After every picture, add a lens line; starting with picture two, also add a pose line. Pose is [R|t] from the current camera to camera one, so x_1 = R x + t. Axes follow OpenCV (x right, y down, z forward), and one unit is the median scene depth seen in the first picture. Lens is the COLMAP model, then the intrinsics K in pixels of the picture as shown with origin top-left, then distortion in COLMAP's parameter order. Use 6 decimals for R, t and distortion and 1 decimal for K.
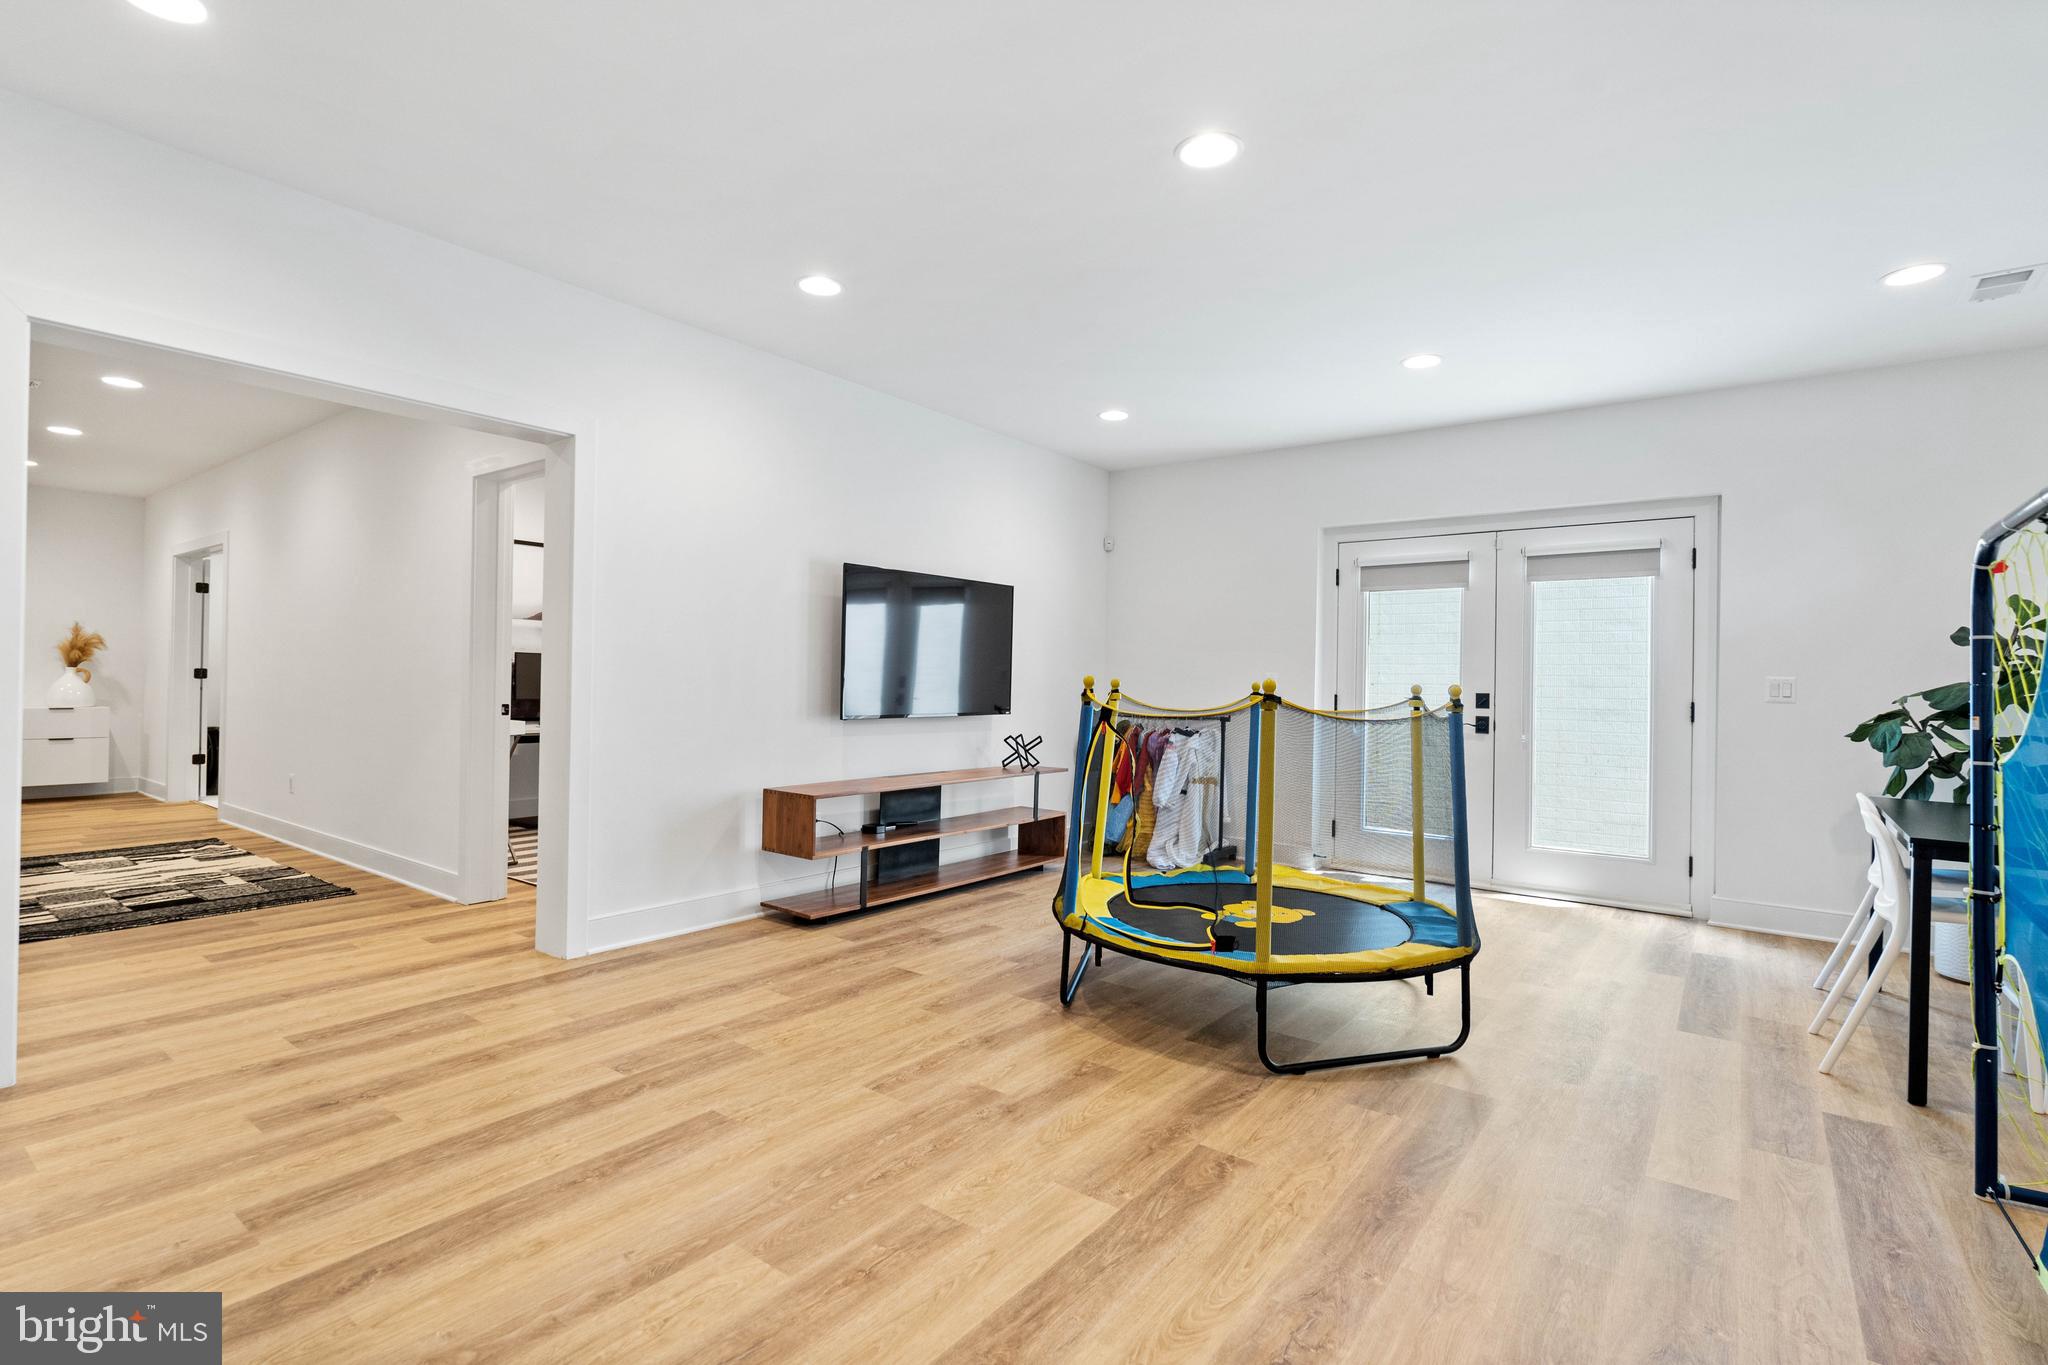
lens RADIAL K [[973.3, 0, 996.0], [0, 973.3, 680.5], [0, 0, 1]] dist [0.001987, 0.000059]
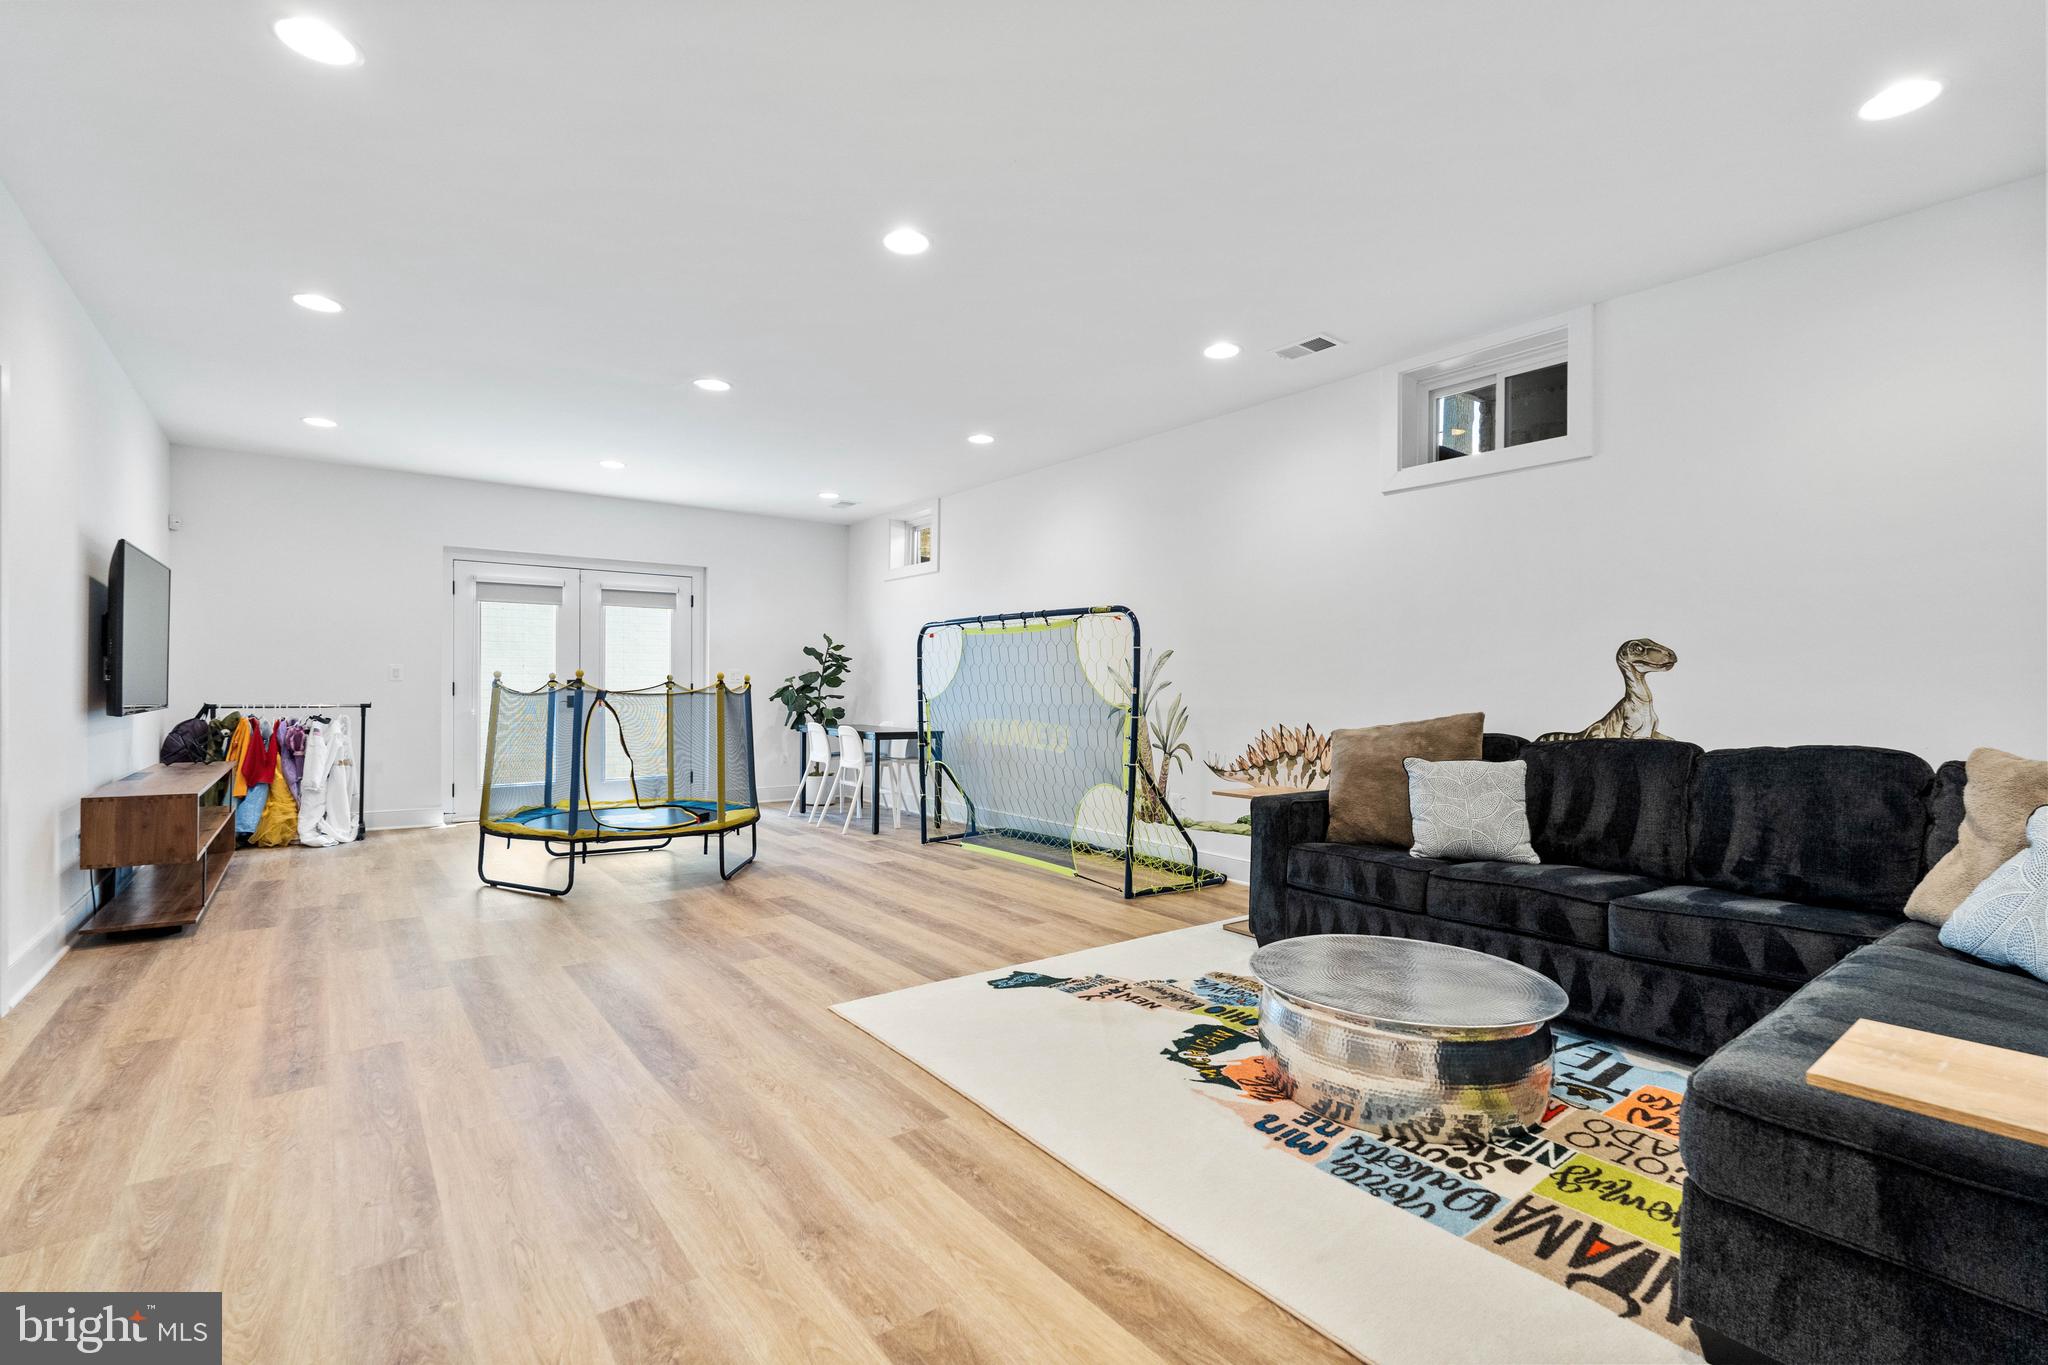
lens RADIAL K [[943.0, 0, 1024.0], [0, 943.0, 682.5], [0, 0, 1]] dist [-0.000606, 0.000051]
pose [[0.262416, -0.014475, 0.964846, -1.081817], [-0.004560, 0.999858, 0.016241, -0.012217], [-0.964944, -0.008661, 0.262313, -0.036813]]
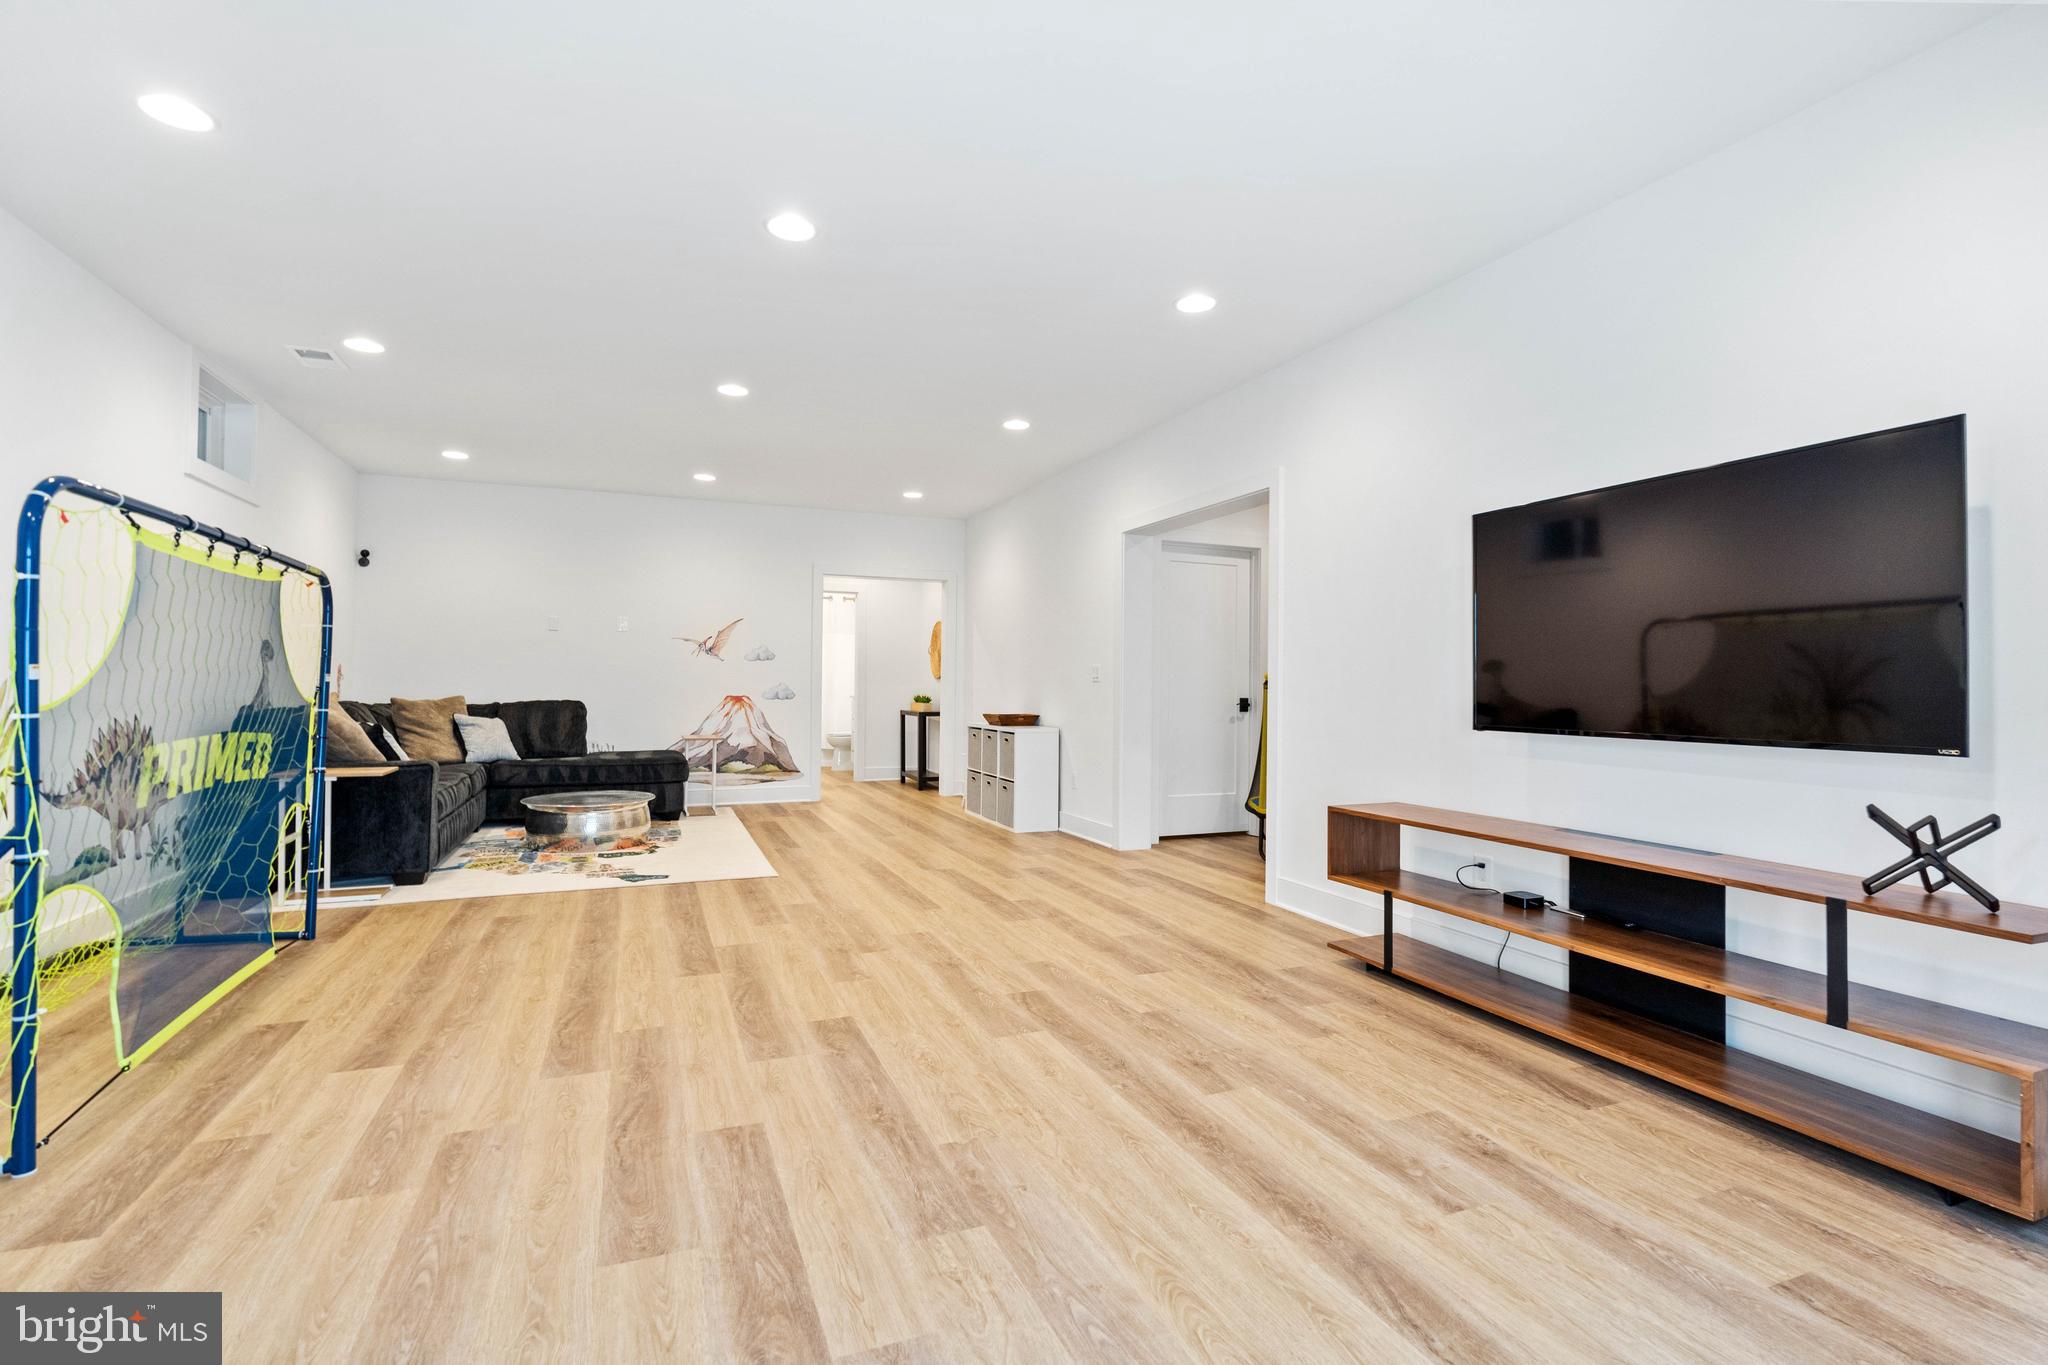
lens RADIAL K [[913.2, 0, 1024.0], [0, 913.2, 682.5], [0, 0, 1]] dist [-0.001517, 0.000264]
pose [[-0.489335, -0.028290, -0.871637, 0.801214], [-0.020530, 0.999570, -0.020917, 0.032556], [0.871854, 0.007660, -0.489706, 1.376544]]
